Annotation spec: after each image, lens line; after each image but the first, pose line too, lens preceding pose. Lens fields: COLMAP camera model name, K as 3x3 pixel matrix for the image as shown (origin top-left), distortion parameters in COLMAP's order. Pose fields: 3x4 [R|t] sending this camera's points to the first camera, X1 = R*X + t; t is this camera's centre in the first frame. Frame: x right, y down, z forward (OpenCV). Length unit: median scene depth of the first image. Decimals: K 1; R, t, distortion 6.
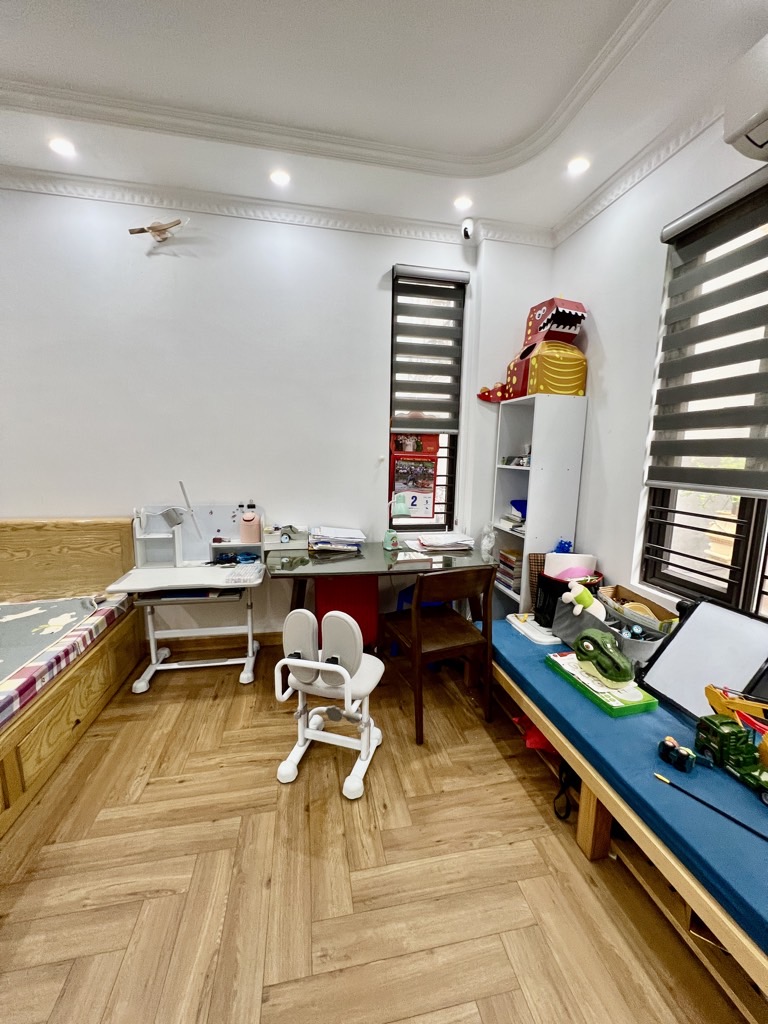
lens RADIAL K [[410.4, 0, 383.3], [0, 410.4, 512.4], [0, 0, 1]] dist [-0.001819, 0.000160]
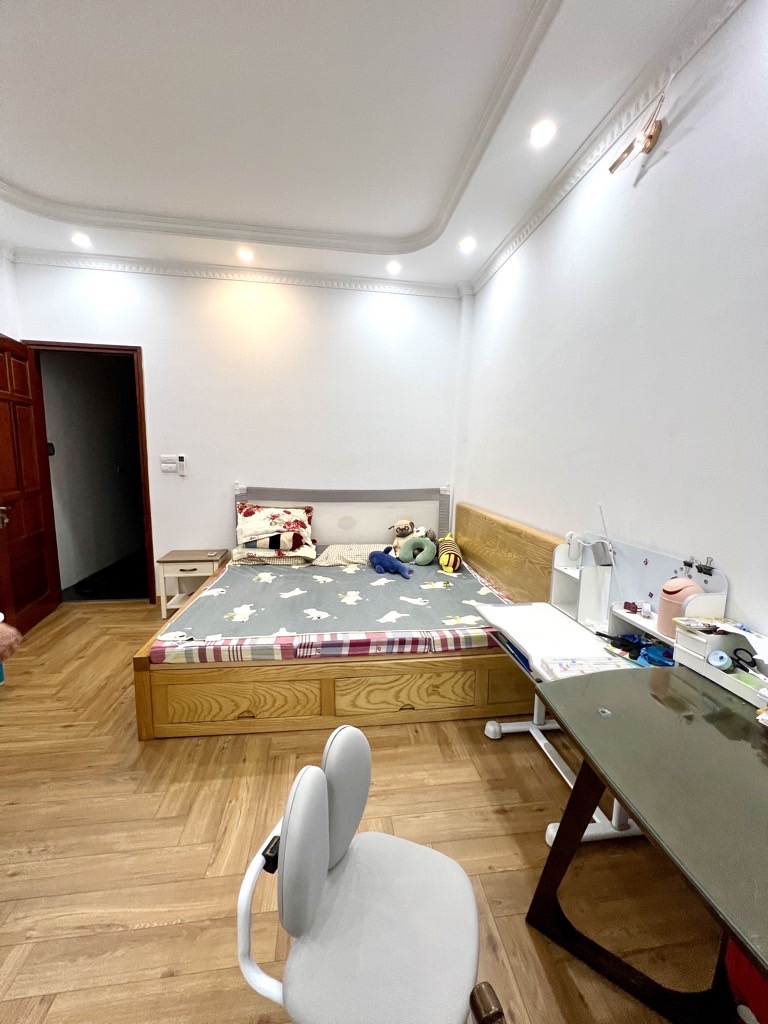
lens RADIAL K [[410.4, 0, 387.7], [0, 410.4, 512.5], [0, 0, 1]] dist [-0.001819, 0.000160]
pose [[-0.052461, 0.117827, -0.991647, 0.210929], [-0.166809, 0.978029, 0.125034, -0.090612], [0.984593, 0.171975, -0.031653, 0.684977]]
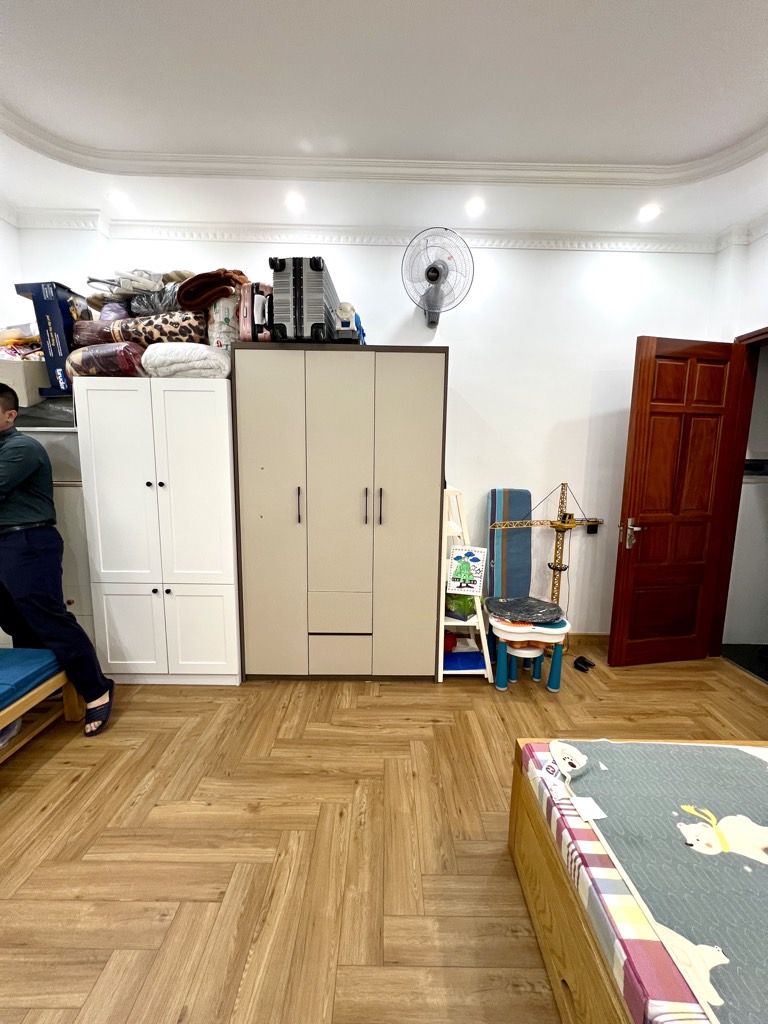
lens RADIAL K [[410.4, 0, 386.2], [0, 410.4, 512.1], [0, 0, 1]] dist [-0.001819, 0.000160]
pose [[-0.980944, -0.060980, 0.184472, -0.392265], [-0.007576, 0.960753, 0.277303, -0.120209], [-0.194142, 0.270621, -0.942907, 0.737388]]
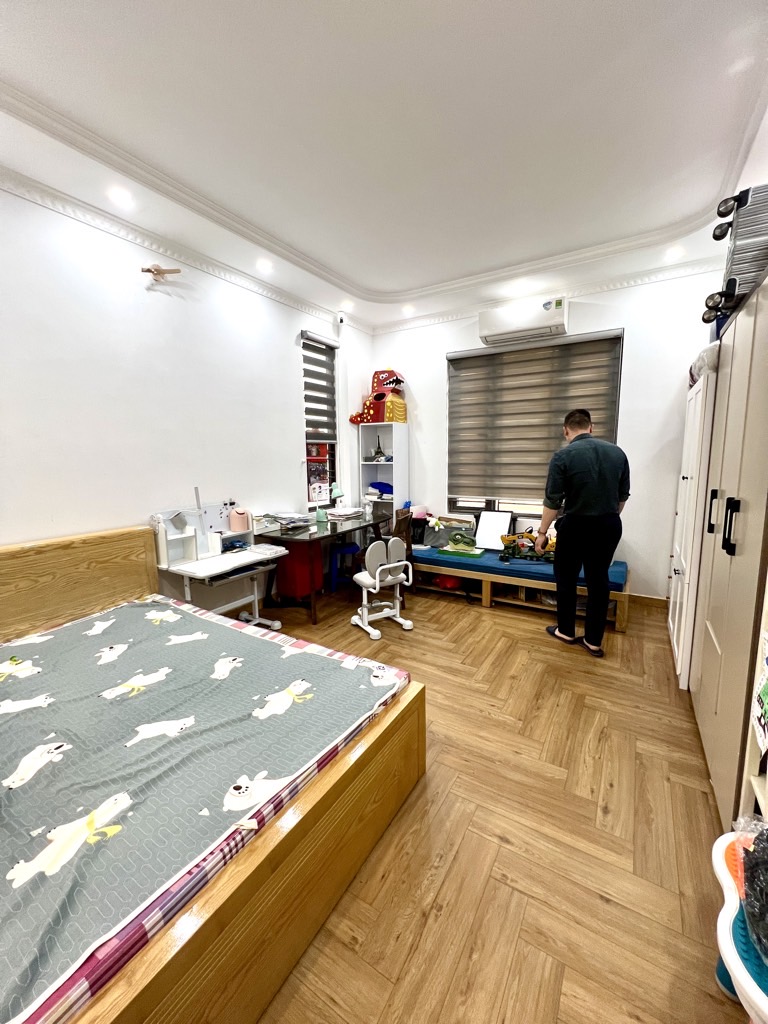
lens RADIAL K [[410.4, 0, 383.5], [0, 410.4, 511.7], [0, 0, 1]] dist [-0.001819, 0.000160]
pose [[0.683535, -0.131097, 0.718049, -1.000401], [0.133904, 0.989565, 0.053201, 0.005077], [-0.717530, 0.059785, 0.693957, -0.211939]]
